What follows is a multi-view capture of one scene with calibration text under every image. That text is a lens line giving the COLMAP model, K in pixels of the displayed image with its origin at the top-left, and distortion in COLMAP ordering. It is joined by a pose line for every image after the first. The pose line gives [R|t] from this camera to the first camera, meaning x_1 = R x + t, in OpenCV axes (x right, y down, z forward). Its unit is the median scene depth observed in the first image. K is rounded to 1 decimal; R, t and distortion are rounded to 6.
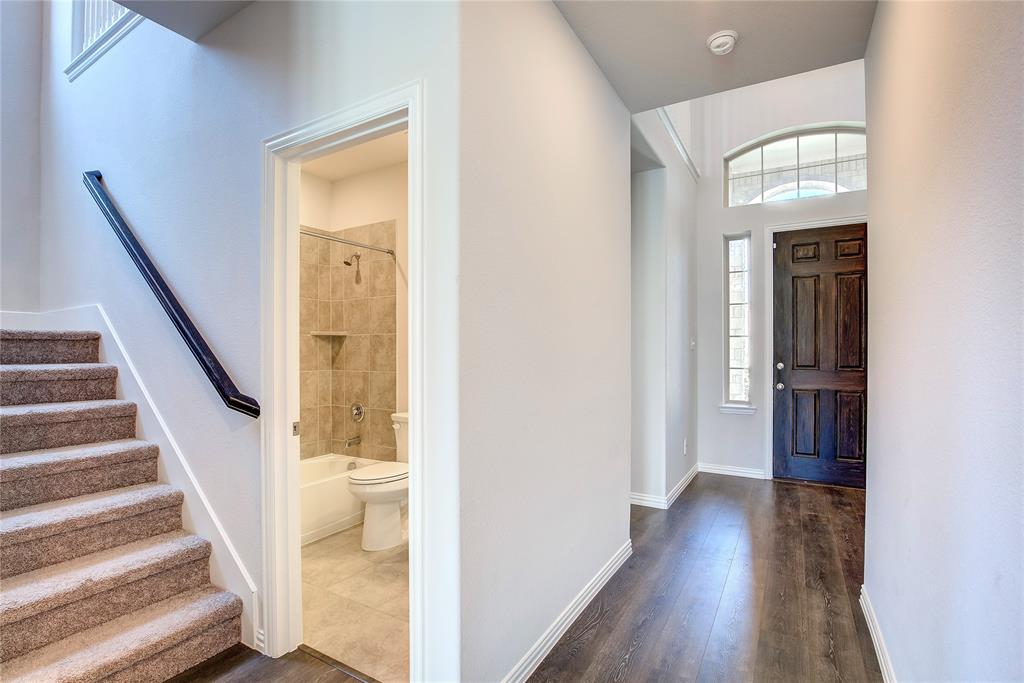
lens RADIAL K [[465.6, 0, 512.7], [0, 465.6, 348.9], [0, 0, 1]] dist [-0.035310, 0.006318]
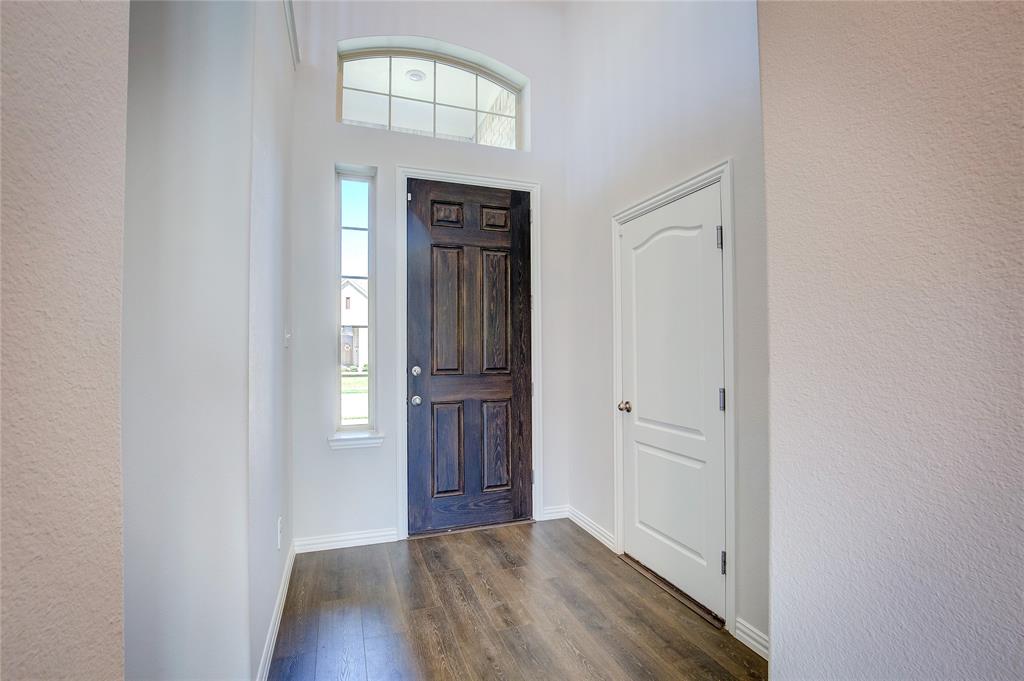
lens RADIAL K [[465.6, 0, 512.9], [0, 465.6, 341.6], [0, 0, 1]] dist [-0.035310, 0.006318]
pose [[0.626208, 0.007627, 0.779619, 0.114807], [-0.000492, 0.999956, -0.009387, 0.000031], [-0.779656, 0.005494, 0.626184, 0.406024]]
